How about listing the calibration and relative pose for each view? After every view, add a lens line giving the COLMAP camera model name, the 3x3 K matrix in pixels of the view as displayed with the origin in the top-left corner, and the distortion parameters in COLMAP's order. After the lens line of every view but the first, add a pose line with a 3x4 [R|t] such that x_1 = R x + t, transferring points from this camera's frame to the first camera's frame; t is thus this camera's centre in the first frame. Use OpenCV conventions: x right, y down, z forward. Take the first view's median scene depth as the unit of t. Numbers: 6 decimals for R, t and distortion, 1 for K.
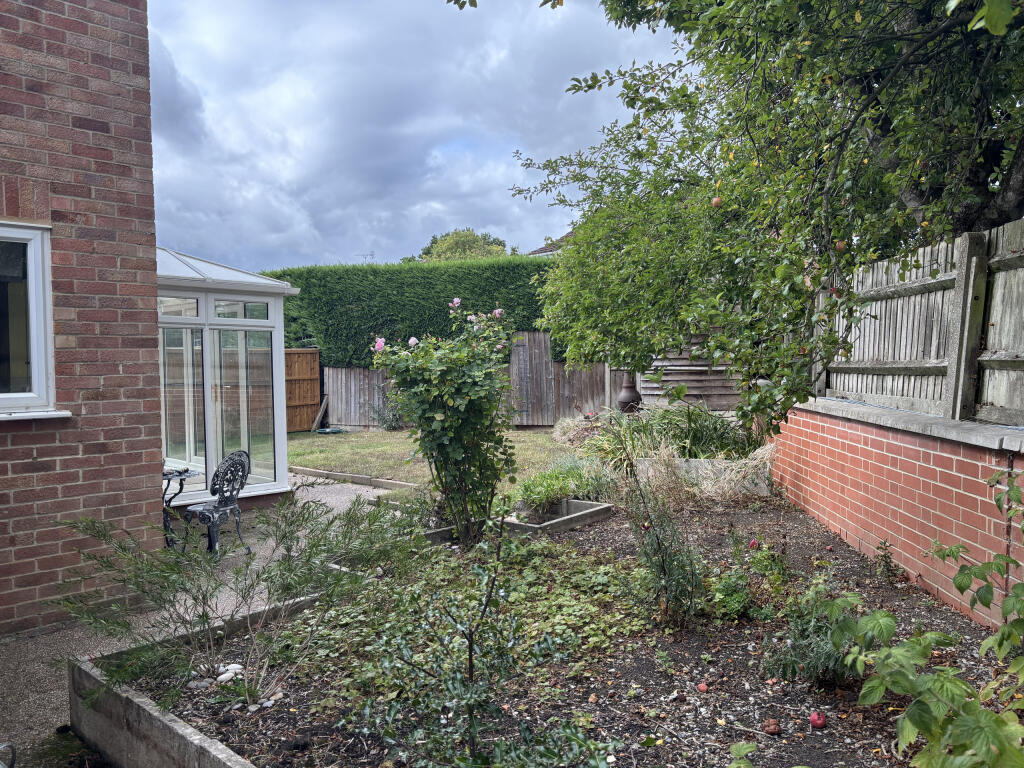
lens RADIAL K [[761.0, 0, 514.4], [0, 761.0, 383.8], [0, 0, 1]] dist [-0.003301, -0.032356]
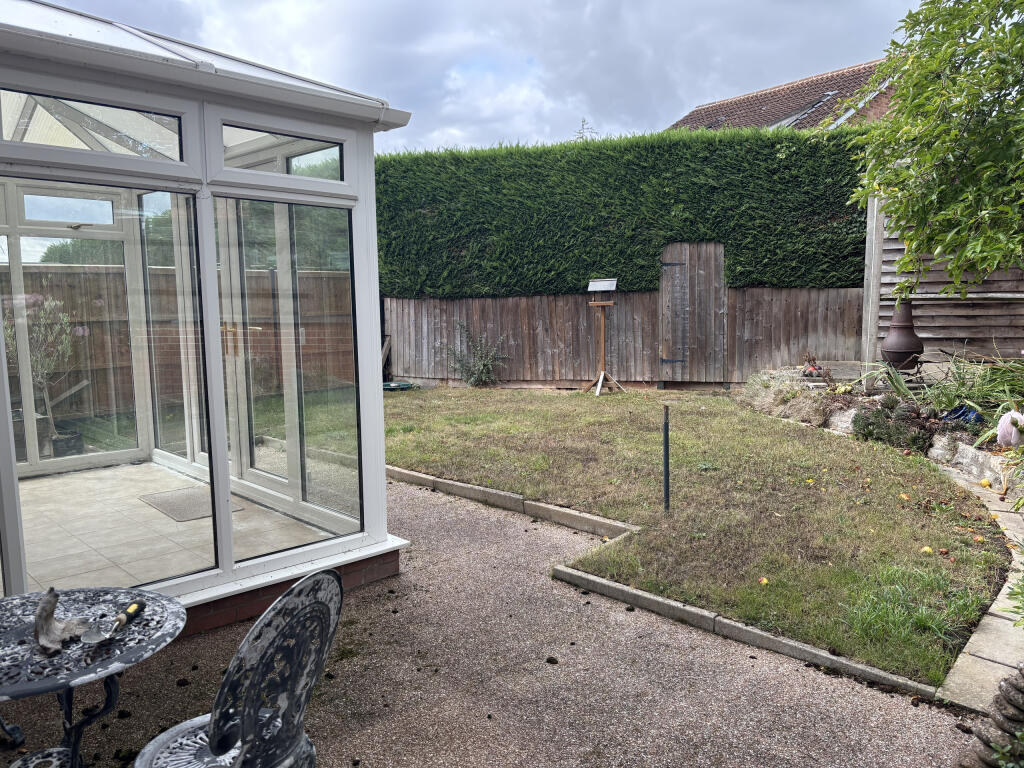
lens RADIAL K [[761.0, 0, 507.4], [0, 761.0, 407.6], [0, 0, 1]] dist [-0.003301, -0.032356]
pose [[0.999332, 0.002155, -0.036469, -0.108193], [0.002157, 0.993036, 0.117794, -0.003375], [0.036469, -0.117794, 0.992368, 0.278622]]
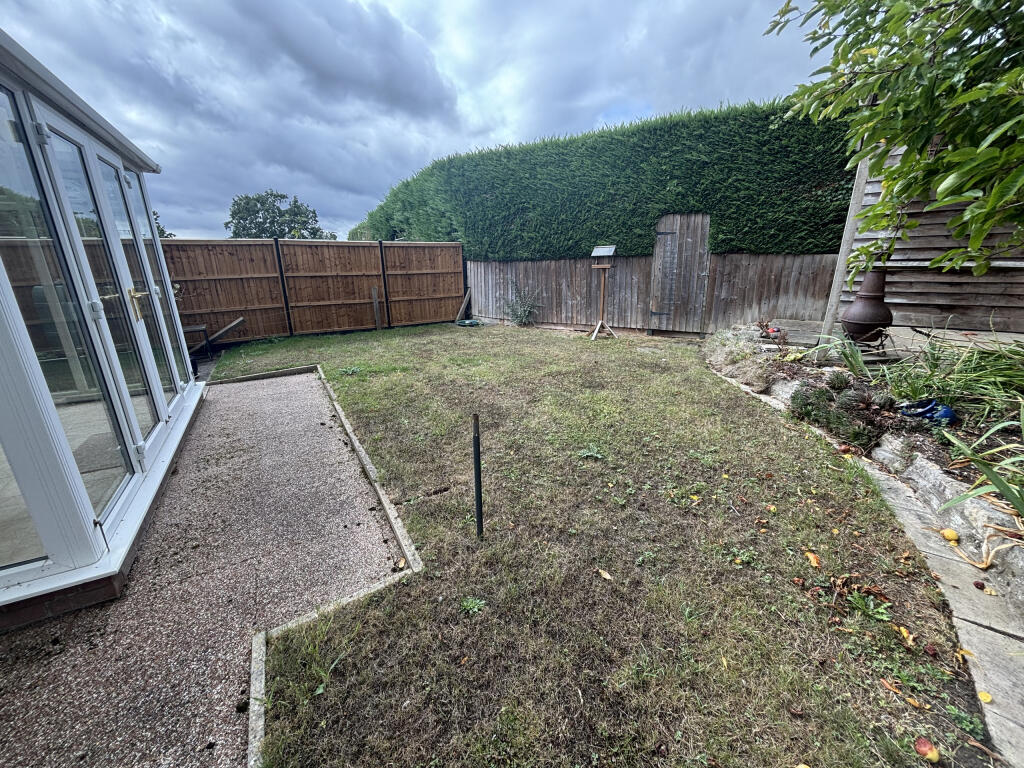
lens RADIAL K [[413.2, 0, 512.8], [0, 413.2, 391.8], [0, 0, 1]] dist [-0.010319, 0.001377]
pose [[0.961168, 0.083170, -0.263132, -0.020937], [-0.005405, 0.958995, 0.283371, -0.010536], [0.275911, -0.270944, 0.922205, 0.452026]]
